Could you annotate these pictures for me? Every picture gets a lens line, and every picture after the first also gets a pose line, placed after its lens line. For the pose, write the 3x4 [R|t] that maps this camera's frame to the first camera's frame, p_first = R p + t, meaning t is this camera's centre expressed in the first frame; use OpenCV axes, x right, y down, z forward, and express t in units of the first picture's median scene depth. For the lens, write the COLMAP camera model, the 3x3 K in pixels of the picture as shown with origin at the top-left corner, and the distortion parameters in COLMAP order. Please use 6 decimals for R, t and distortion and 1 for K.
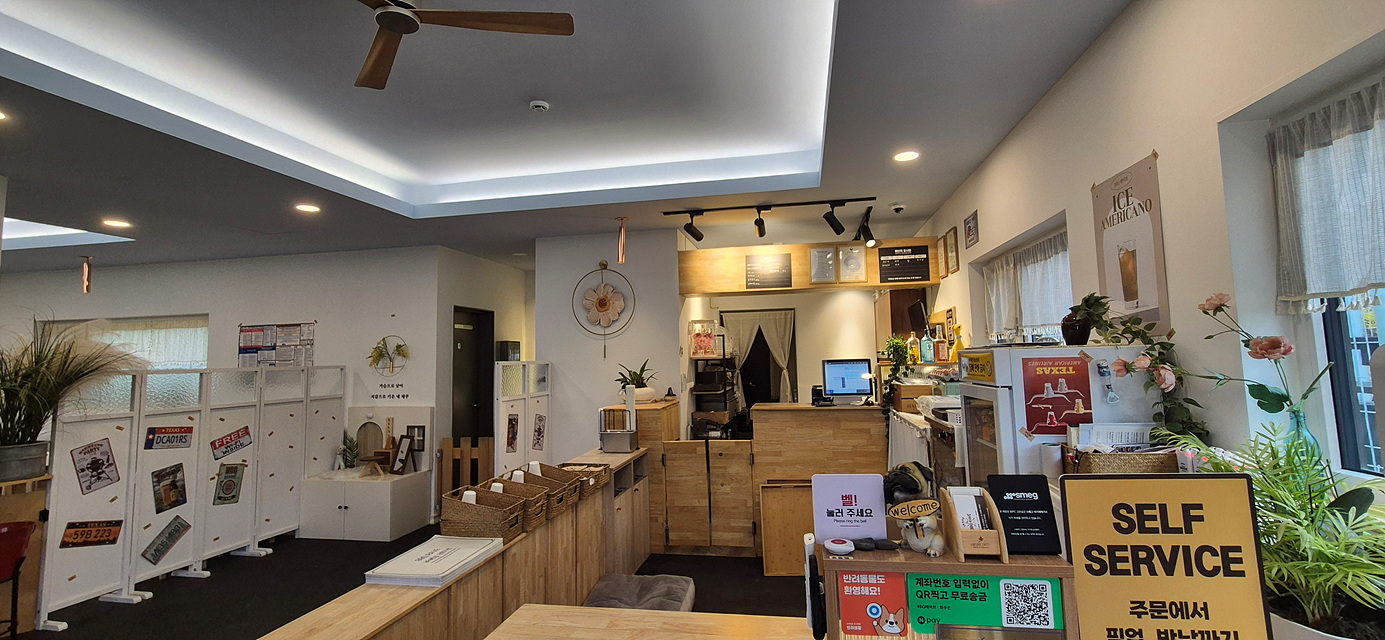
lens RADIAL K [[570.1, 0, 694.0], [0, 570.1, 299.4], [0, 0, 1]] dist [-0.004015, -0.000038]
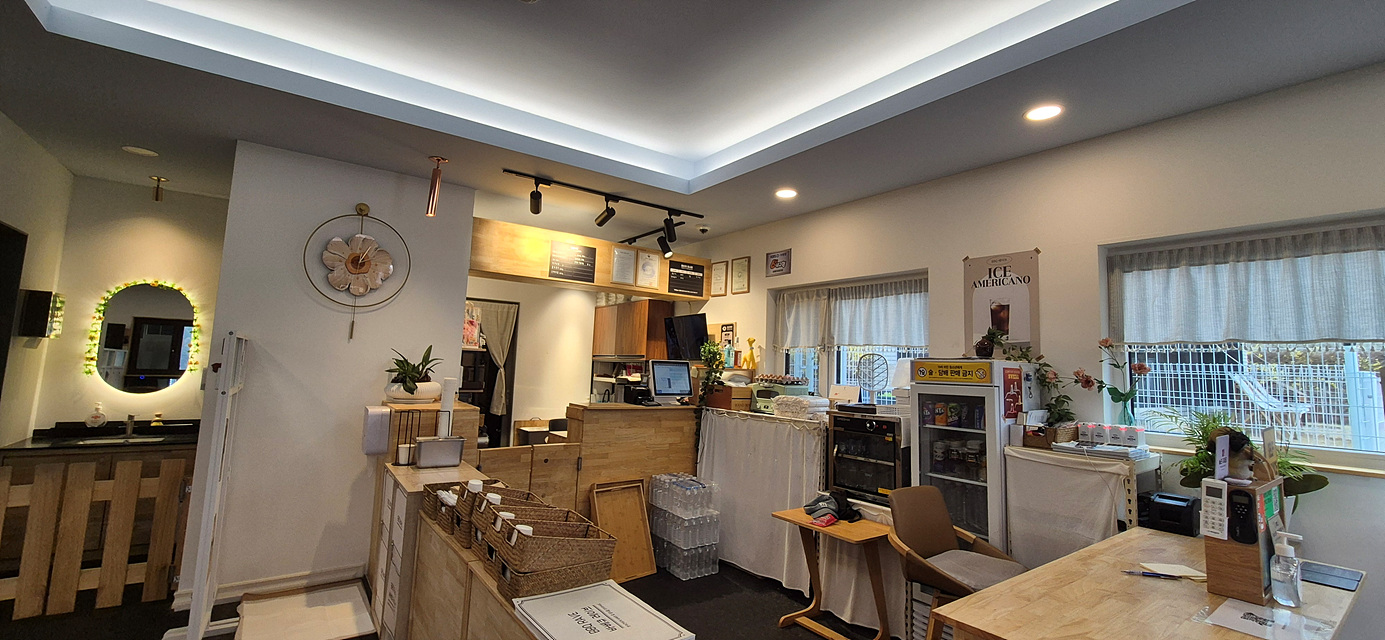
lens RADIAL K [[570.1, 0, 694.0], [0, 570.1, 299.4], [0, 0, 1]] dist [-0.004015, -0.000038]
pose [[0.679956, 0.137188, 0.720305, -0.465534], [-0.128253, 0.989450, -0.067381, 0.056907], [-0.721949, -0.046565, 0.690377, 0.245513]]
